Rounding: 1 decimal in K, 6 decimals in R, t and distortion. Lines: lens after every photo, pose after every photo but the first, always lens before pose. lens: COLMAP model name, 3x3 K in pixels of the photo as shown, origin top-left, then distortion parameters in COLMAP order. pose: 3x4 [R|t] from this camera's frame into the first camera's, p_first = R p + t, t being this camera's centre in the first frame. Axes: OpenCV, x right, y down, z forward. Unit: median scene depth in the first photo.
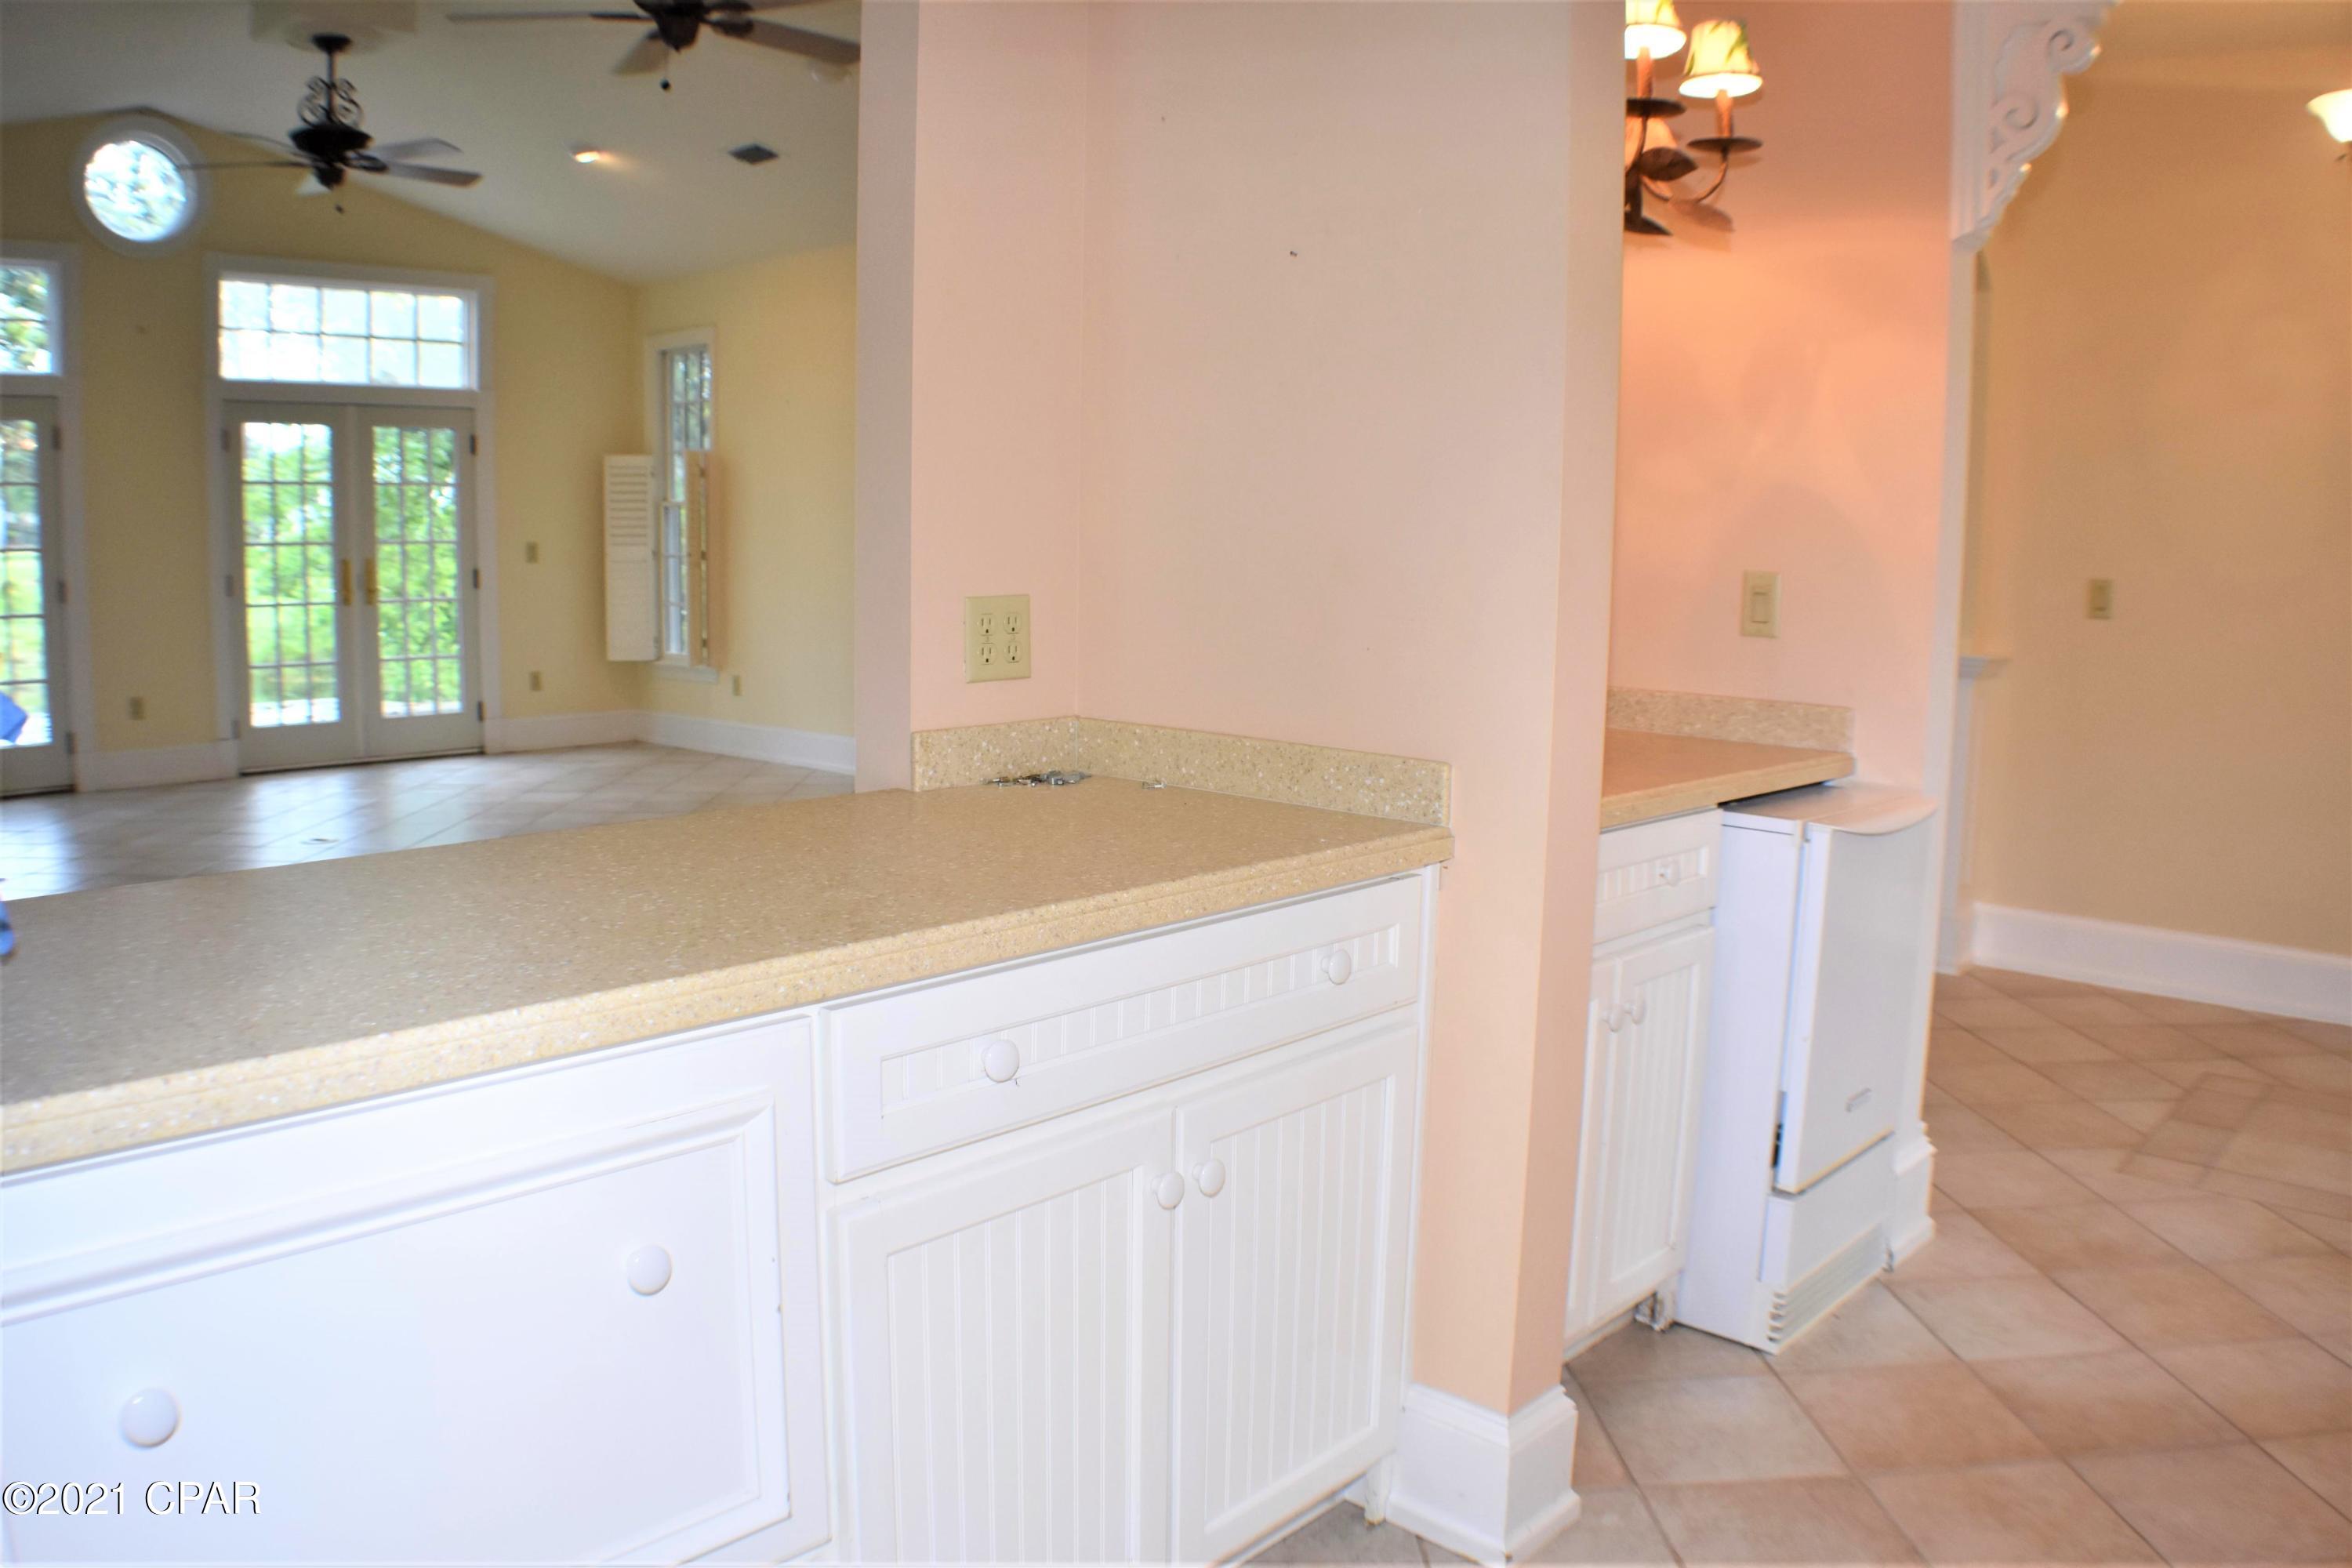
lens RADIAL K [[1784.6, 0, 1168.3], [0, 1784.6, 792.8], [0, 0, 1]] dist [-0.196091, 0.053232]
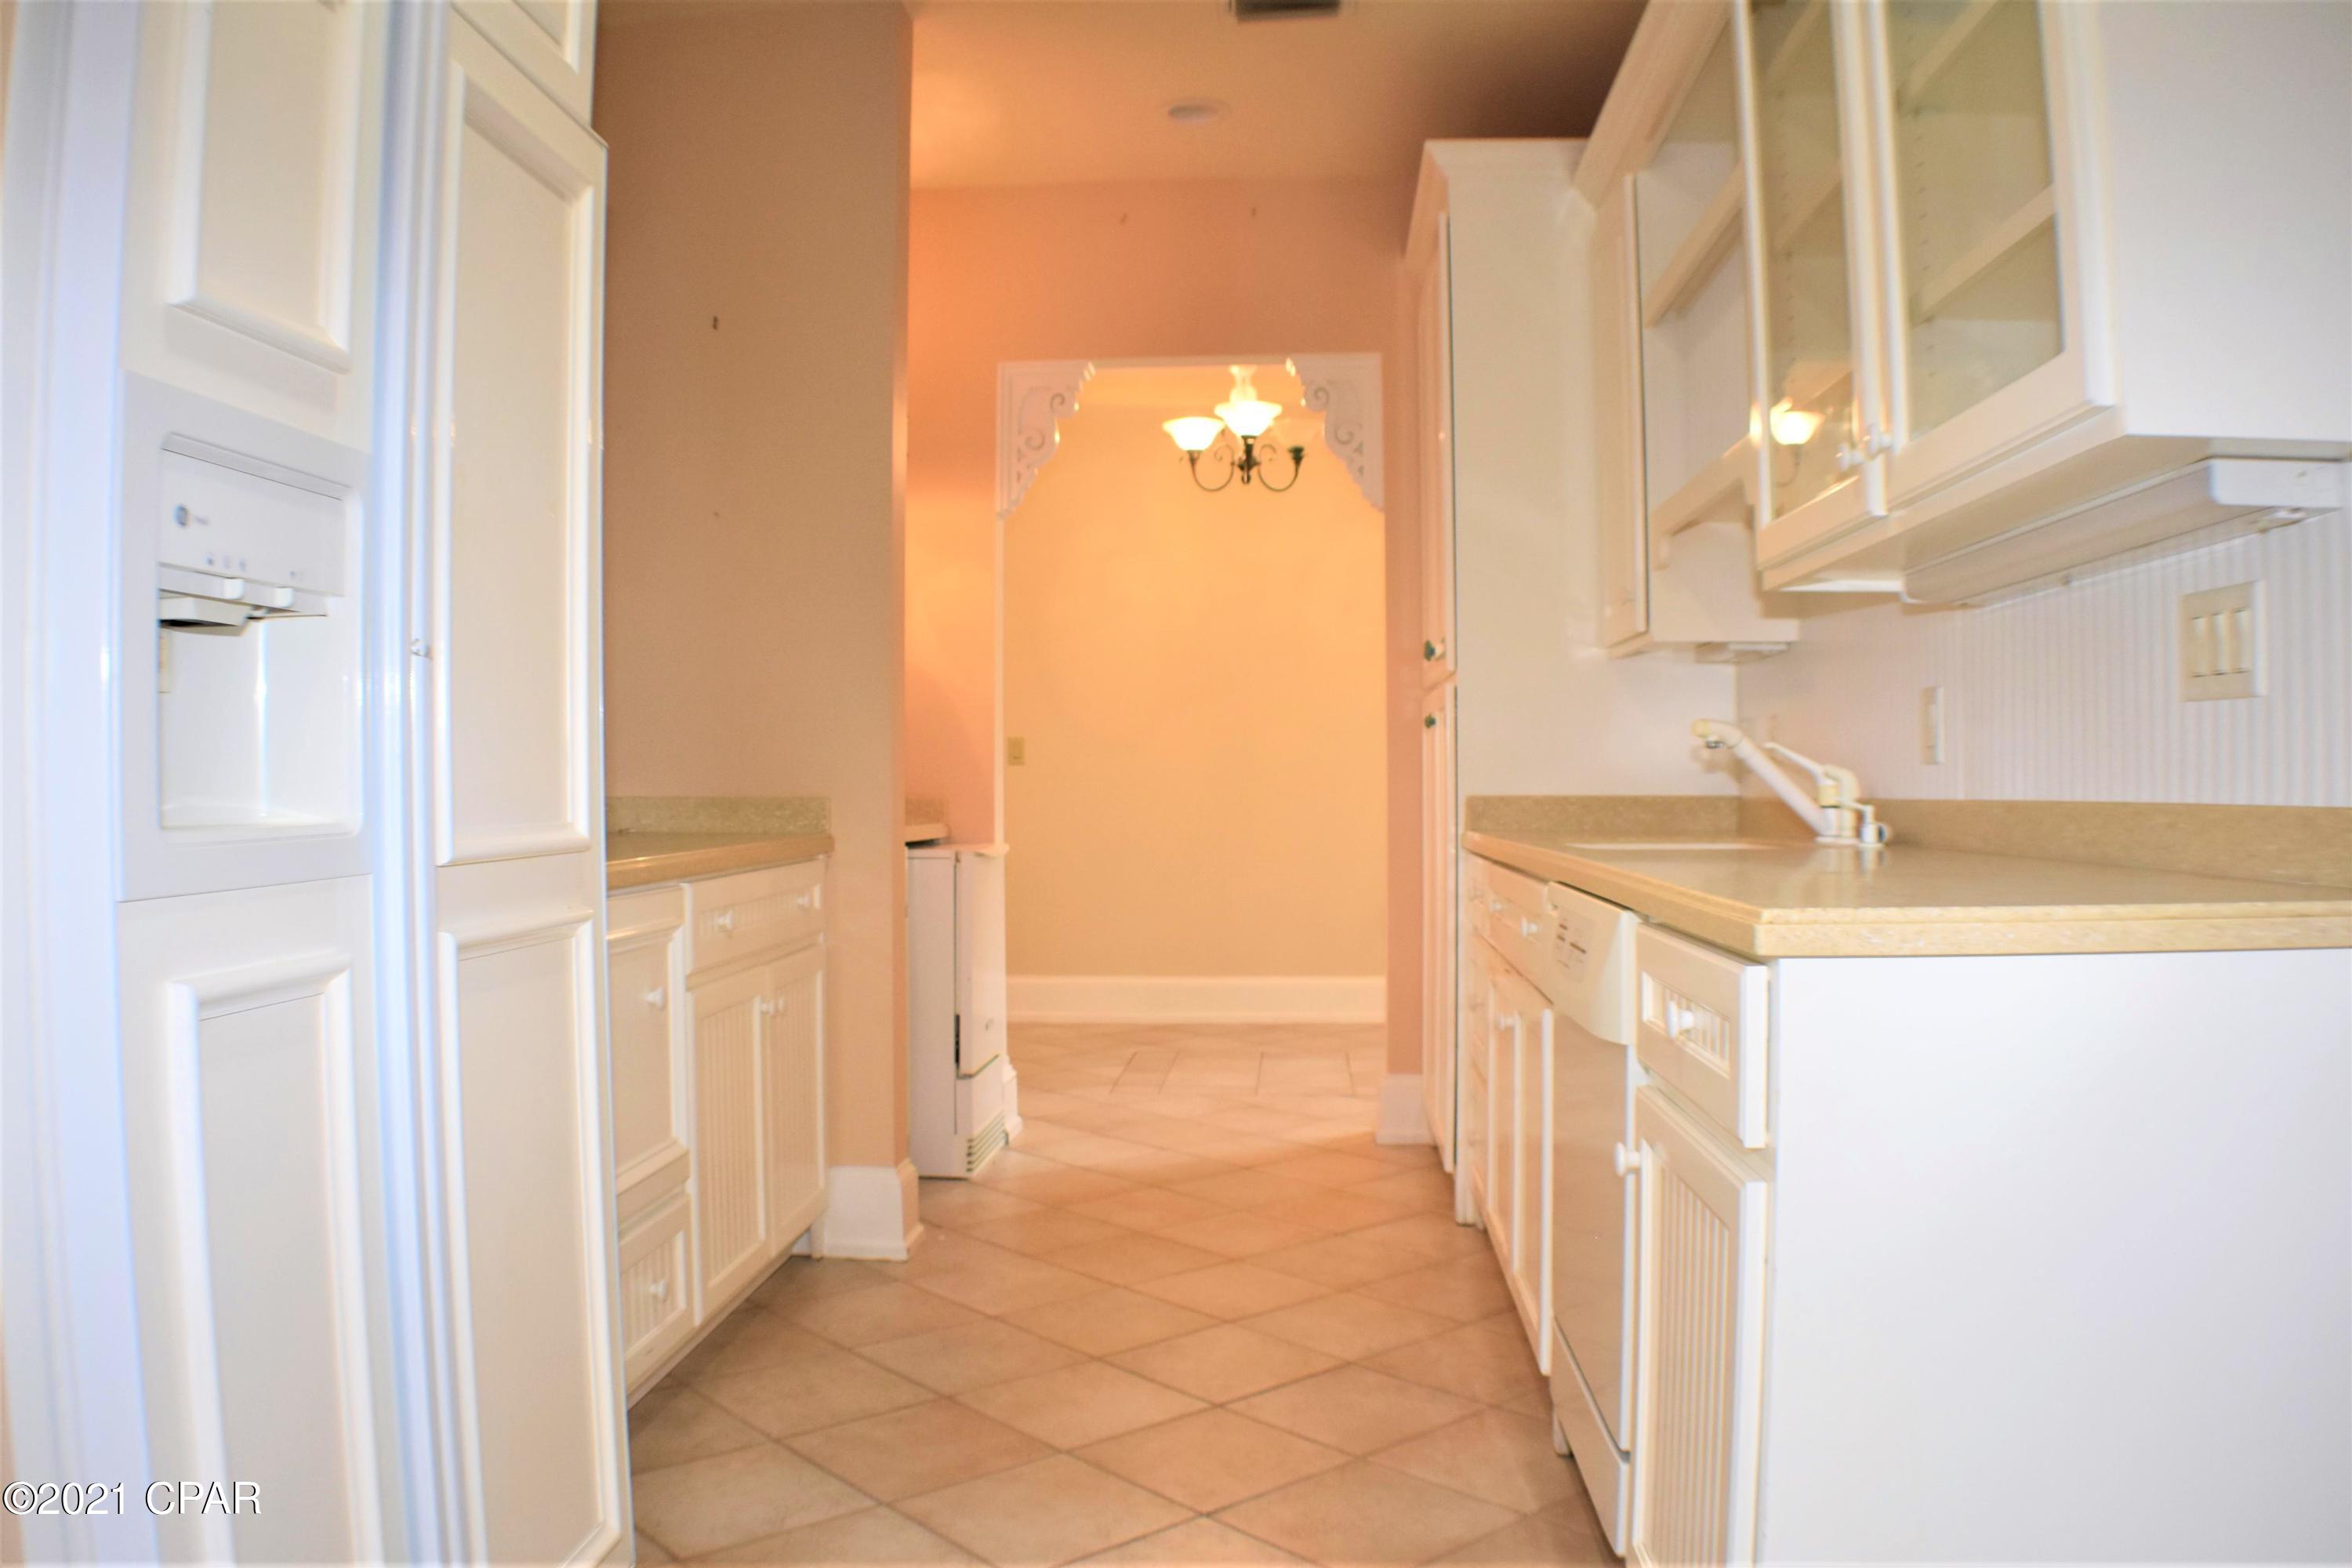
lens RADIAL K [[1784.6, 0, 1168.3], [0, 1784.6, 792.8], [0, 0, 1]] dist [-0.196091, 0.053232]
pose [[0.786380, -0.022945, 0.617316, -0.529943], [0.102707, 0.990258, -0.094029, 0.141668], [-0.609145, 0.137345, 0.781076, -0.480651]]
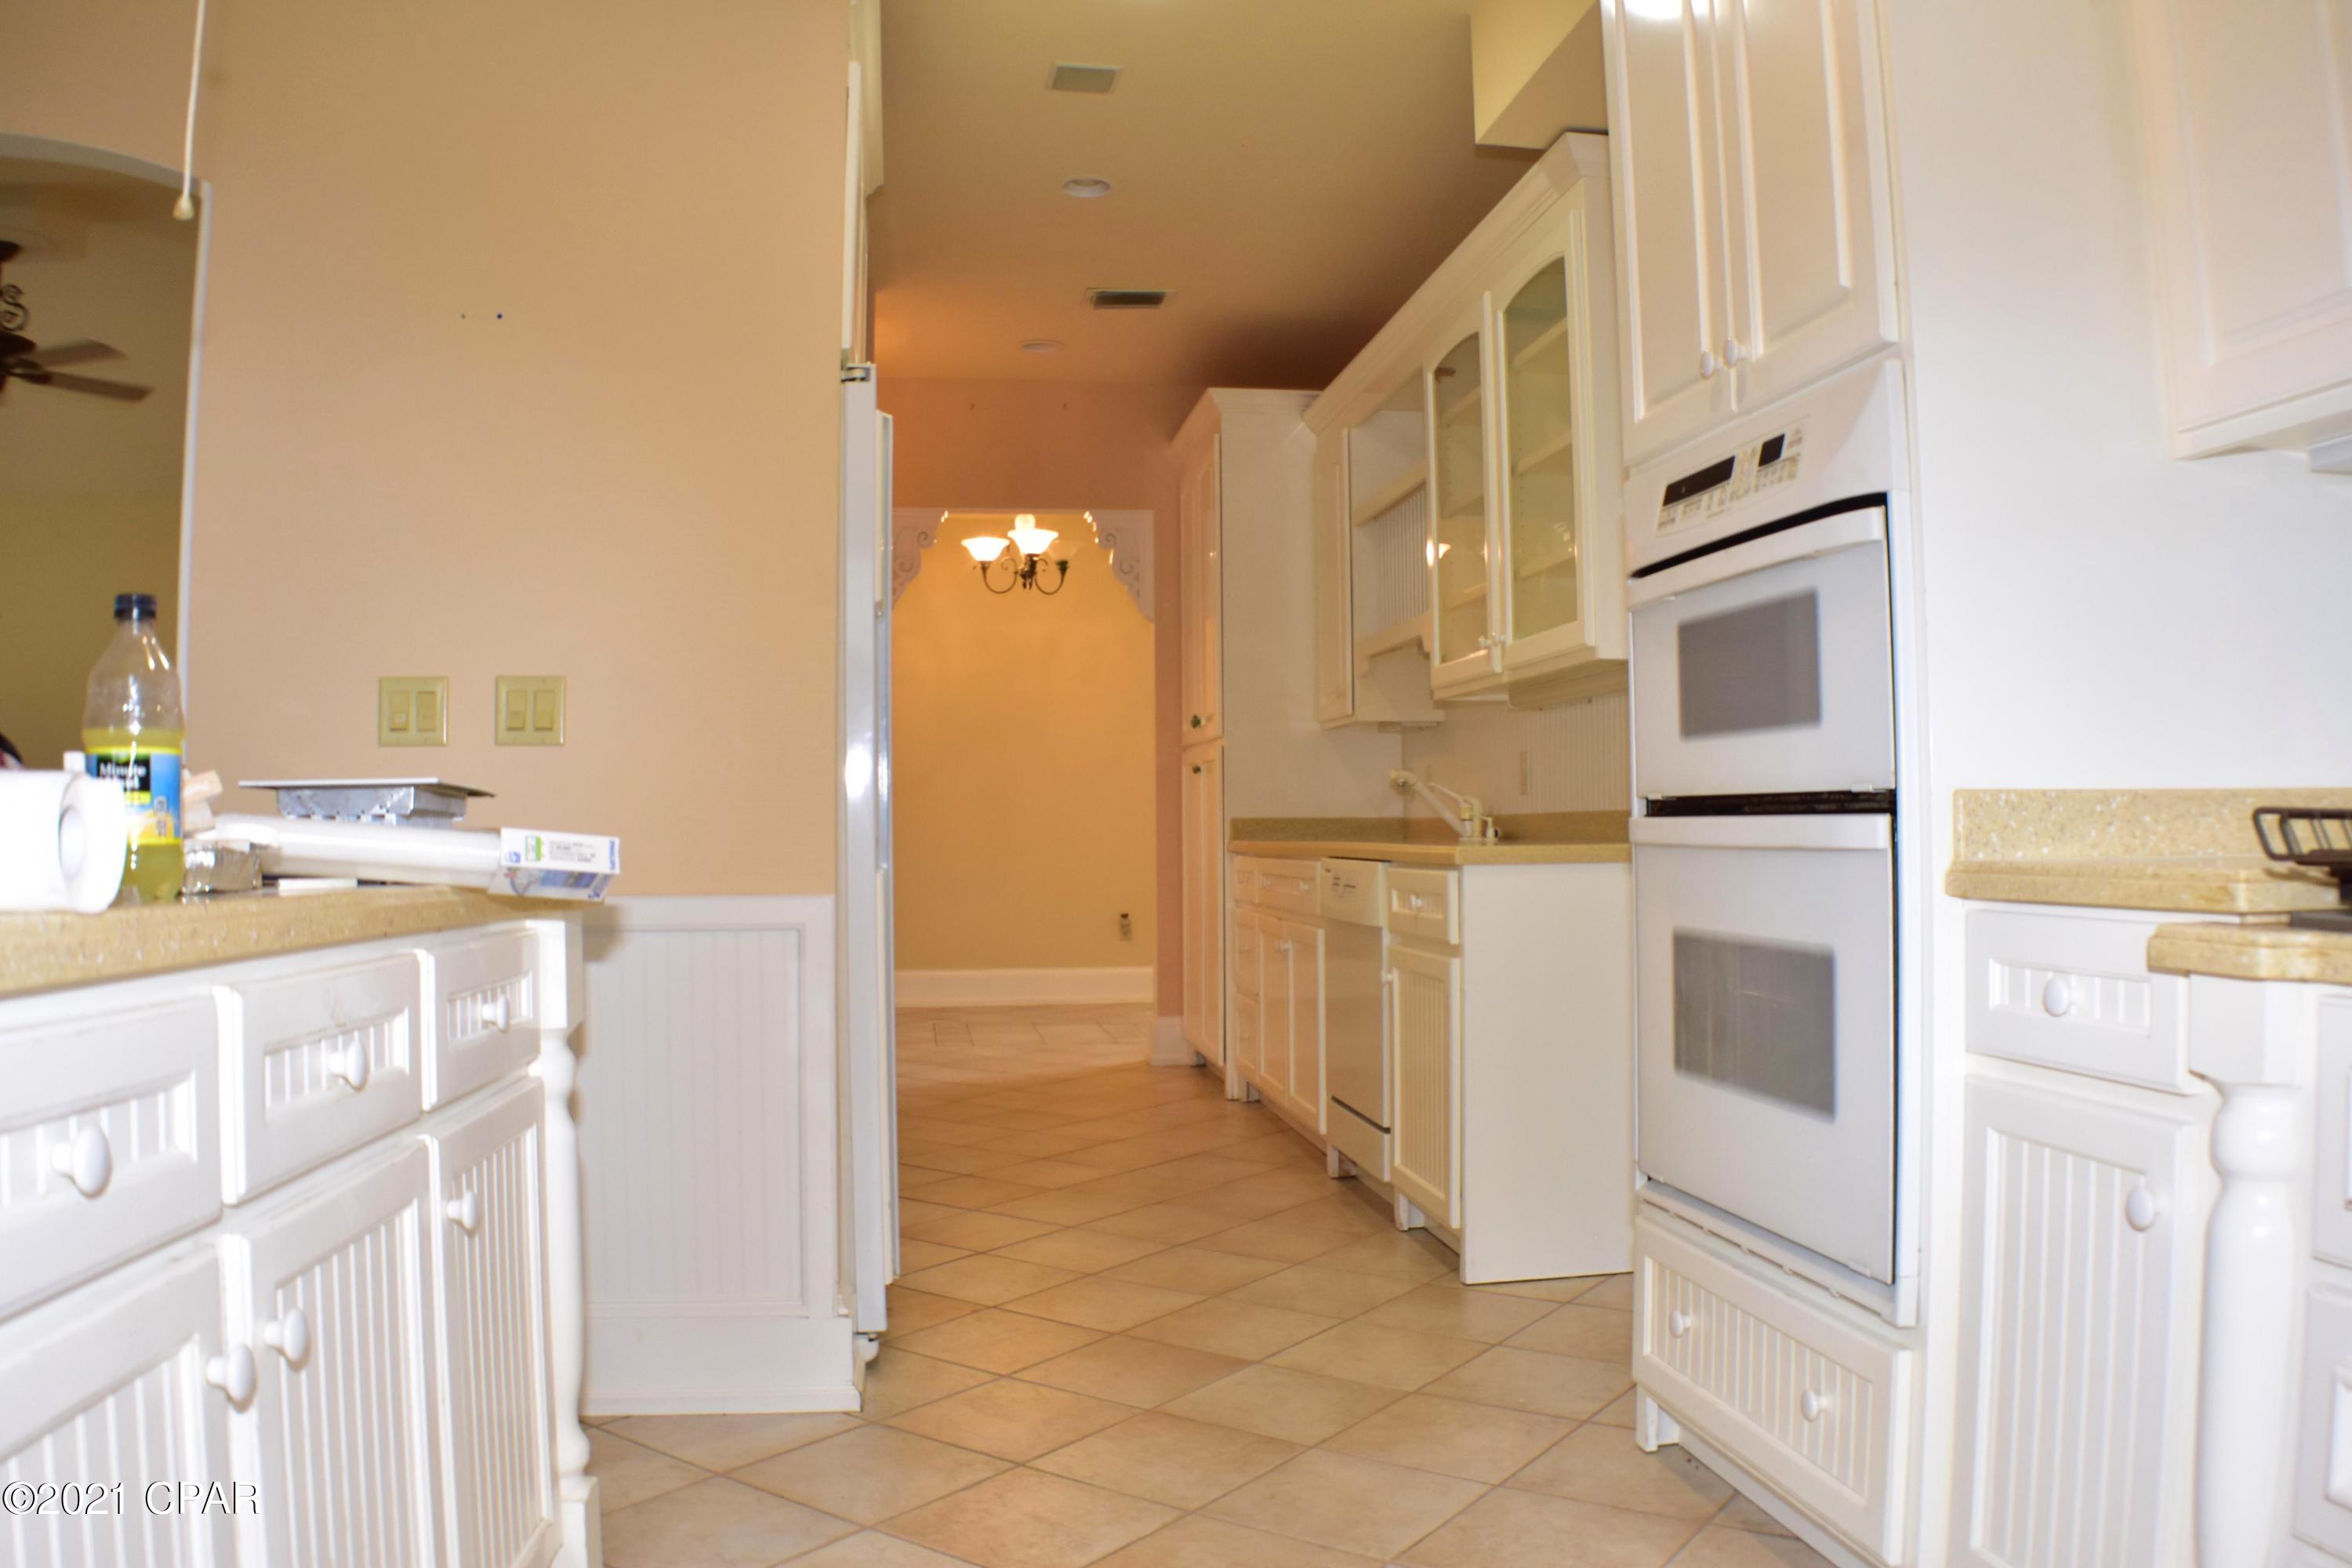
lens RADIAL K [[1784.6, 0, 1168.3], [0, 1784.6, 792.8], [0, 0, 1]] dist [-0.196091, 0.053232]
pose [[0.635907, -0.006831, 0.771735, -1.239189], [0.124691, 0.987733, -0.094002, 0.203955], [-0.761626, 0.156006, 0.628958, -0.859388]]
